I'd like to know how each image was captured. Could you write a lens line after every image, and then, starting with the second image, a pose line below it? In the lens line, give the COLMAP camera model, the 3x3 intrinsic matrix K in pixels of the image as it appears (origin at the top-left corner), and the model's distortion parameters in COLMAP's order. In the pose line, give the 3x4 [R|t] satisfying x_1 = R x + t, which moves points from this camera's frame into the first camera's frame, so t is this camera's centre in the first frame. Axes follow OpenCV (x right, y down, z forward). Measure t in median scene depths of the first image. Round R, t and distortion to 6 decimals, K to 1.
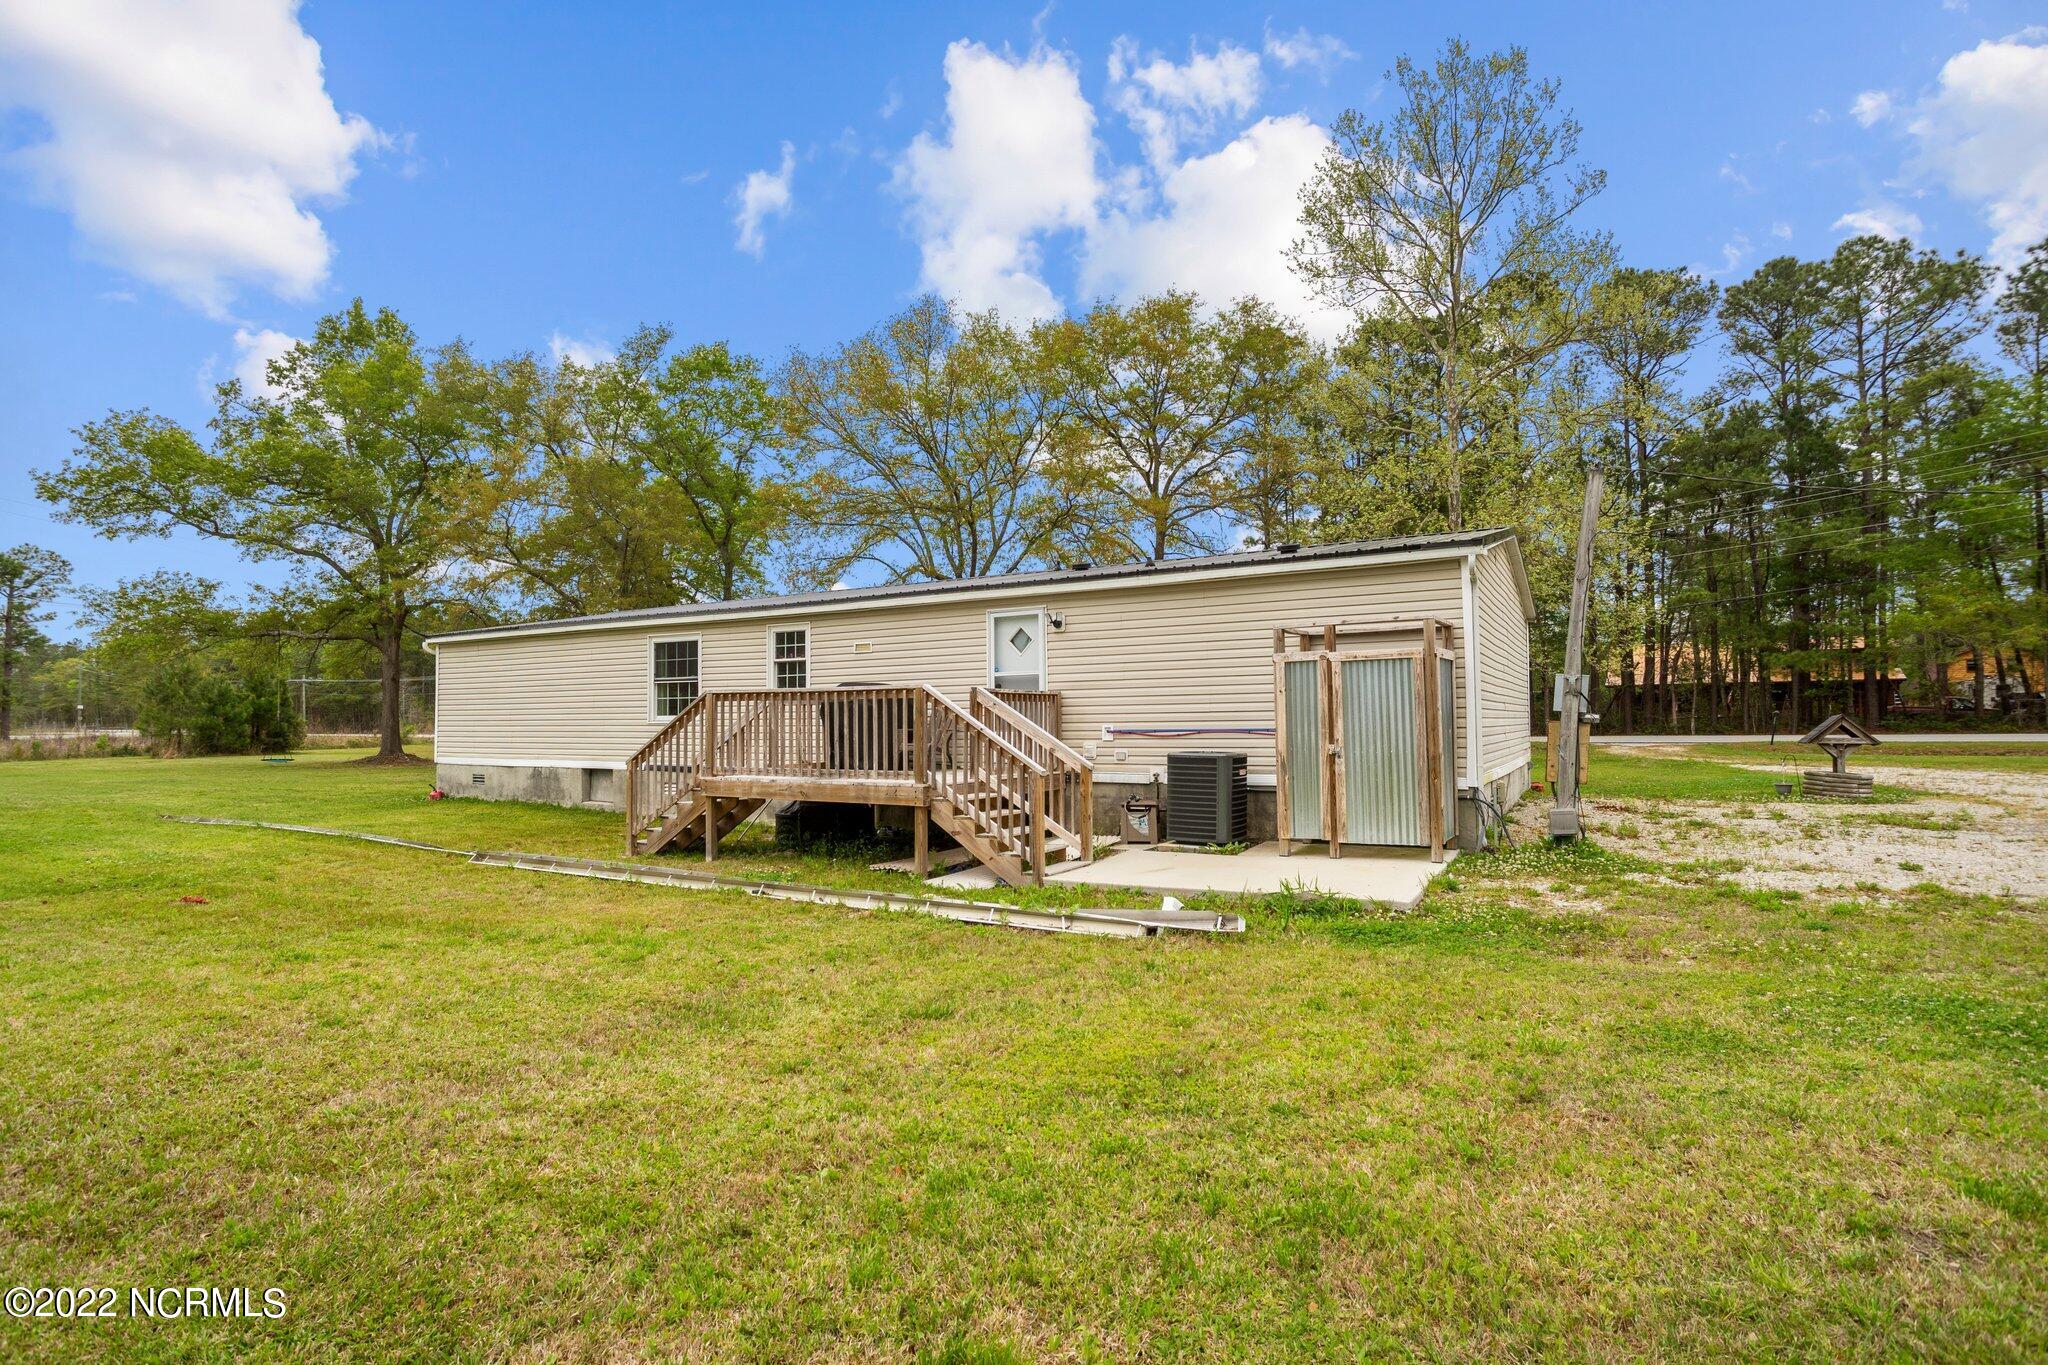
lens RADIAL K [[997.4, 0, 1023.4], [0, 997.4, 658.1], [0, 0, 1]] dist [-0.020251, 0.000116]
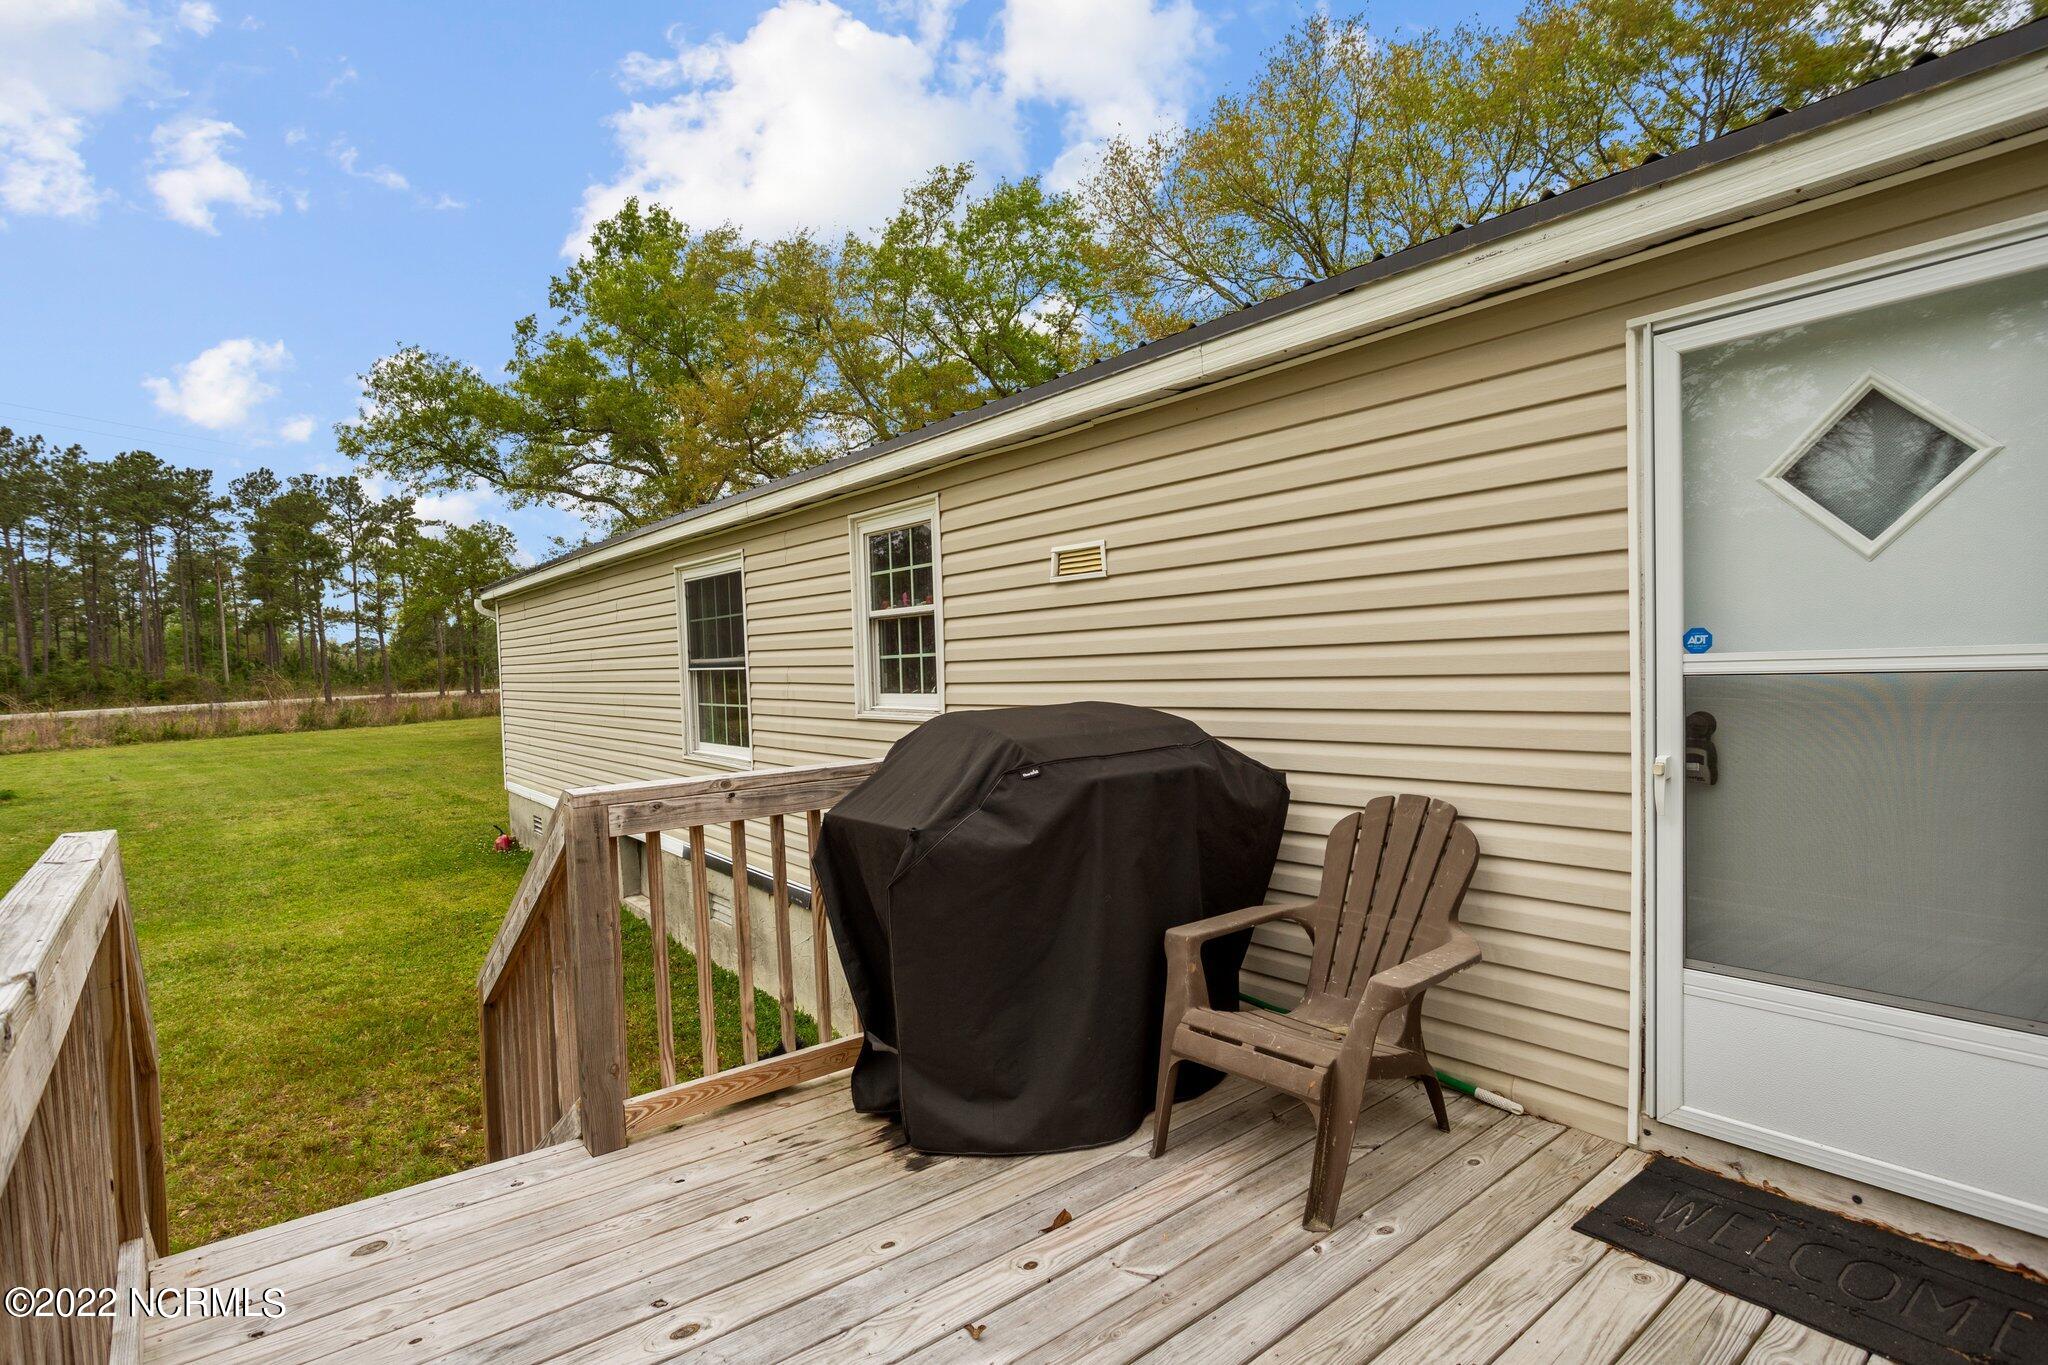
lens RADIAL K [[997.4, 0, 1023.4], [0, 997.4, 658.1], [0, 0, 1]] dist [-0.020251, 0.000116]
pose [[0.921527, -0.009723, -0.388193, -0.056858], [0.033667, 0.997923, 0.054927, 0.000249], [0.386852, -0.063686, 0.919940, 0.660555]]
